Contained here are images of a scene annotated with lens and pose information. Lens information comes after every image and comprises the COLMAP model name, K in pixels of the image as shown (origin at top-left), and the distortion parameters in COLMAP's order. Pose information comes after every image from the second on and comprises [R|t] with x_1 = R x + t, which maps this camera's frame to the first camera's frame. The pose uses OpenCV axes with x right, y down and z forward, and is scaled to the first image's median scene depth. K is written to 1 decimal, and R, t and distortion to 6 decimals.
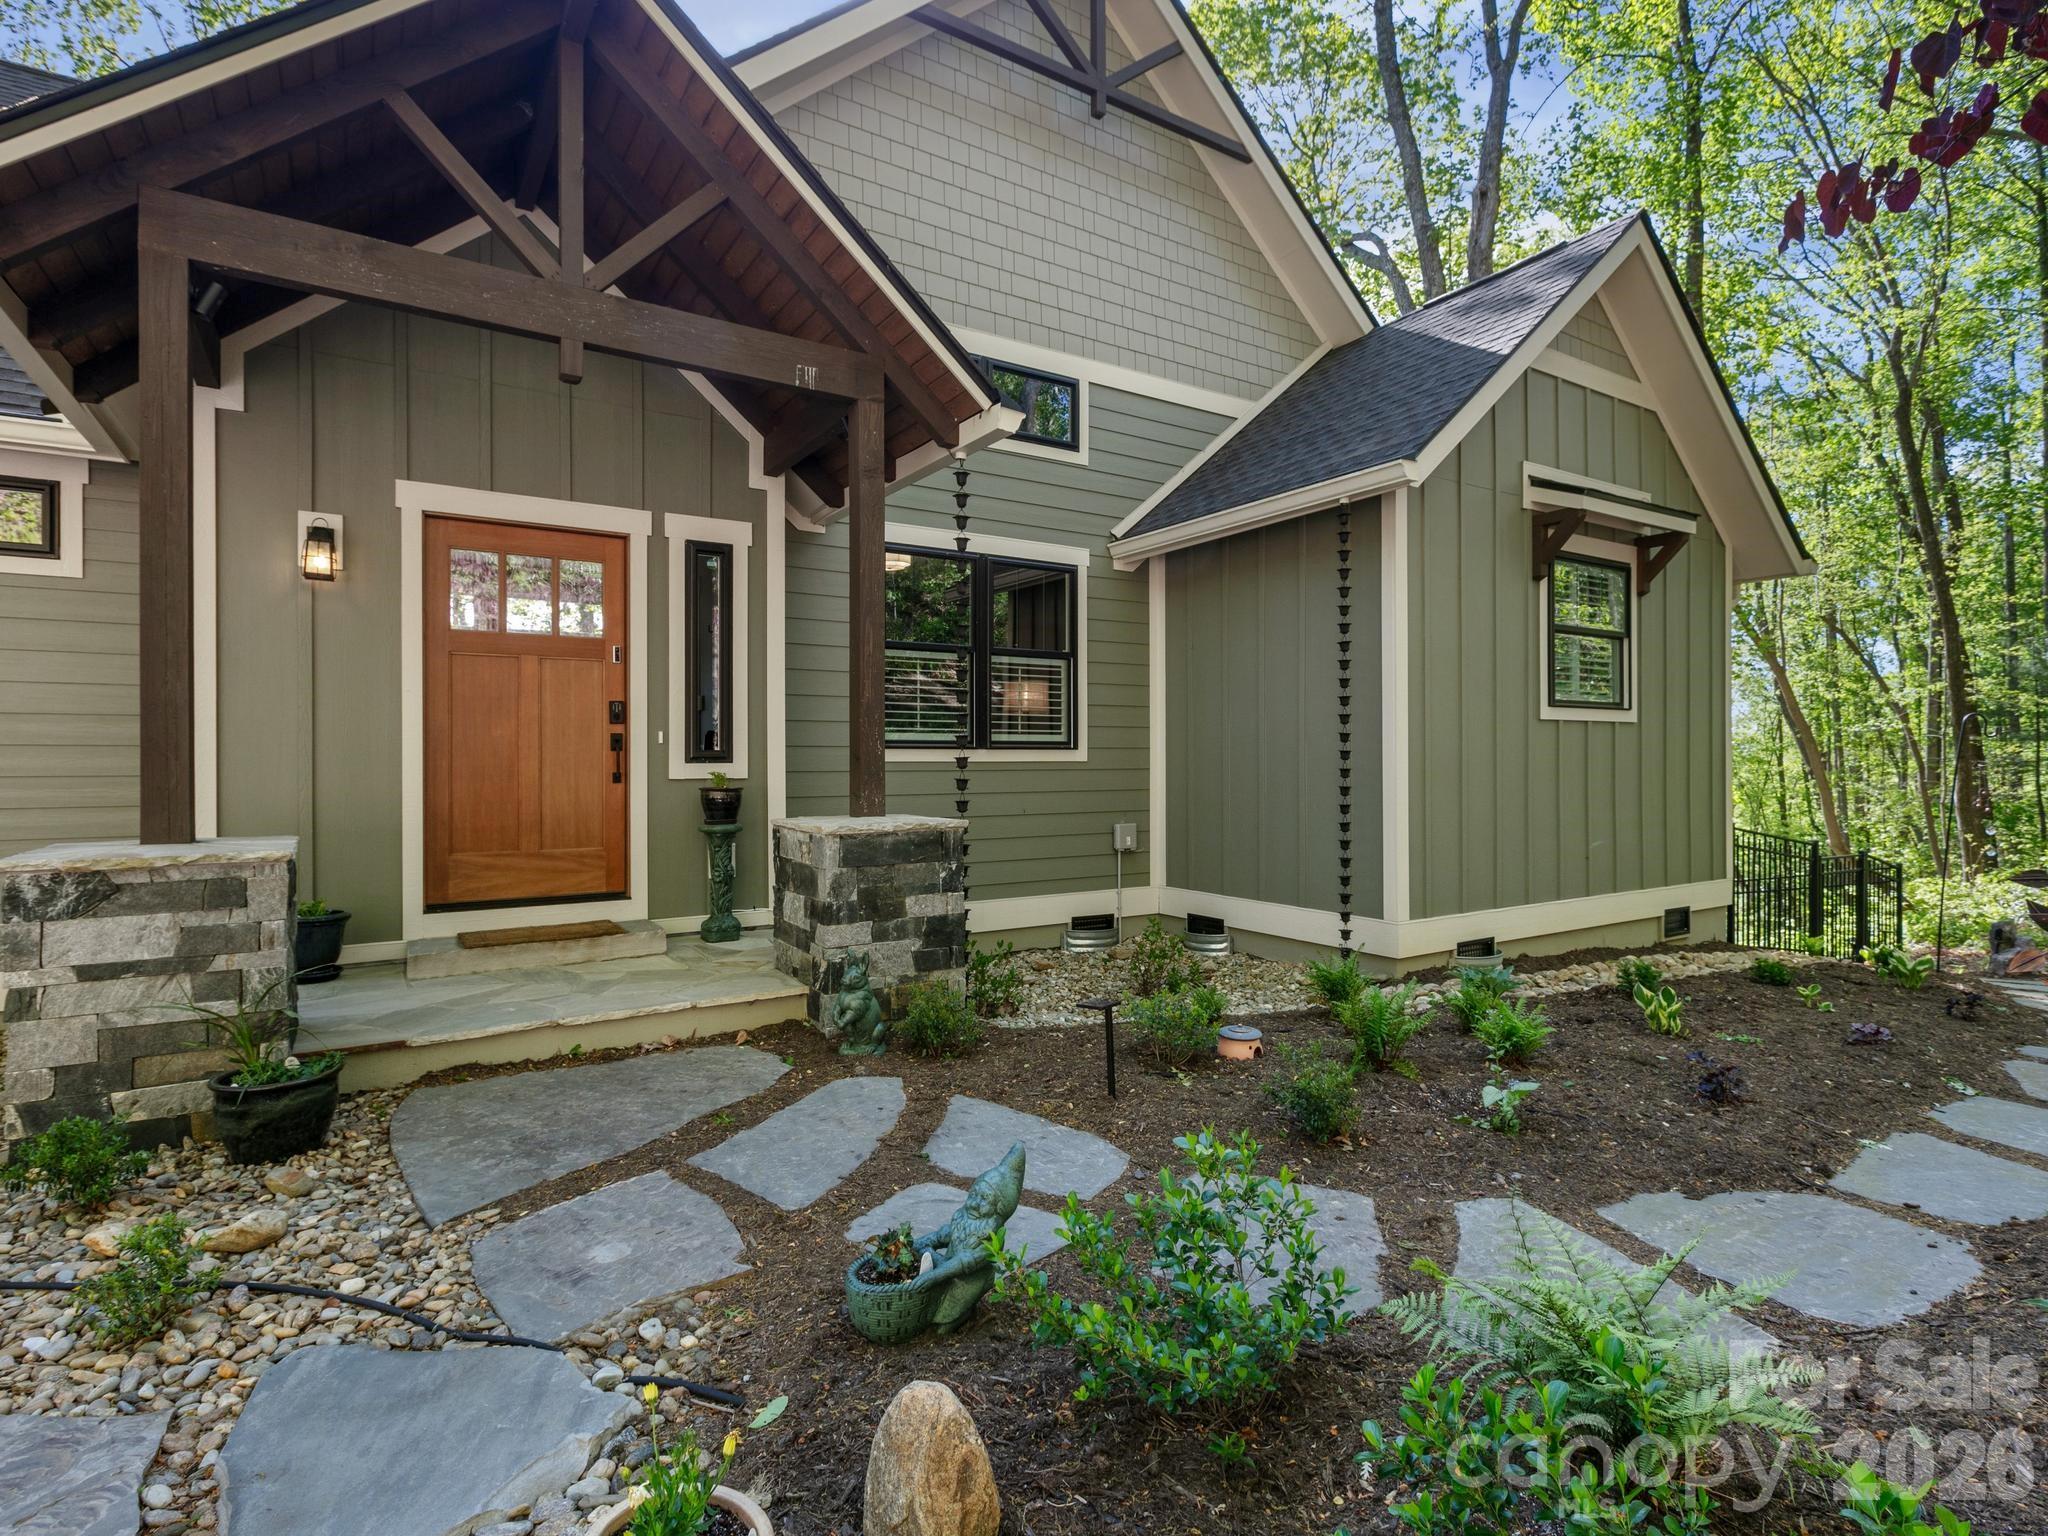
lens RADIAL K [[973.5, 0, 1024.0], [0, 973.5, 768.0], [0, 0, 1]] dist [-0.003299, -0.000641]
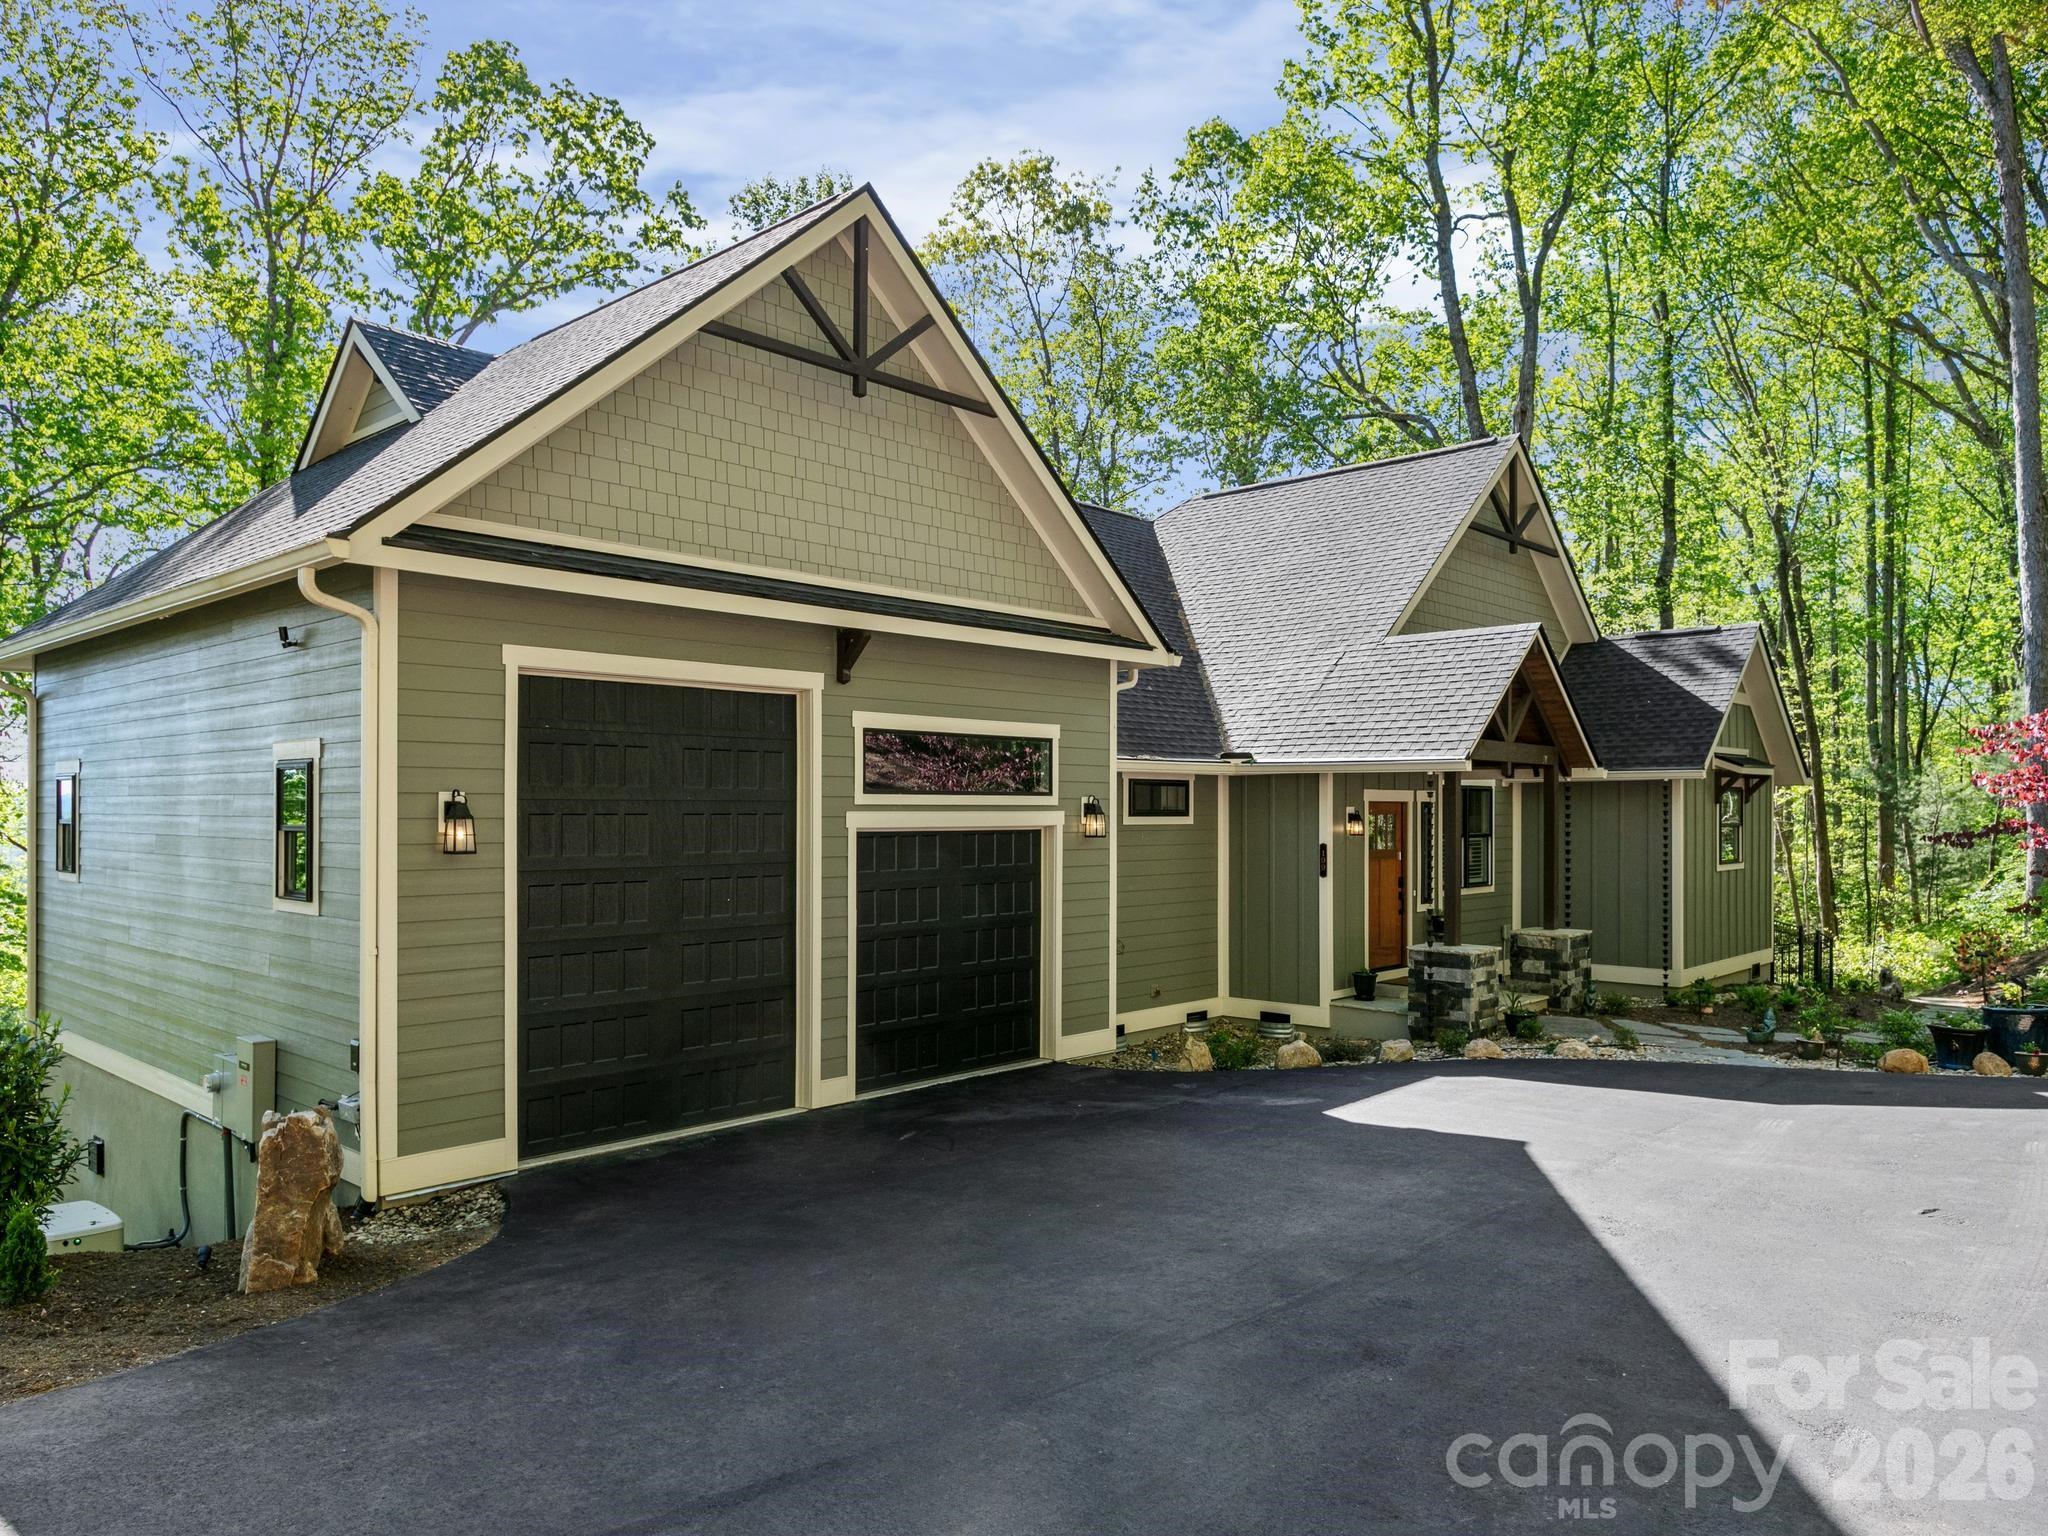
lens RADIAL K [[1388.9, 0, 1024.0], [0, 1388.9, 768.0], [0, 0, 1]] dist [0.001845, 0.000513]
pose [[0.961304, 0.010939, 0.275271, -1.650797], [-0.001102, 0.999356, -0.035867, -0.157631], [-0.275486, 0.034176, 0.960697, -1.388412]]
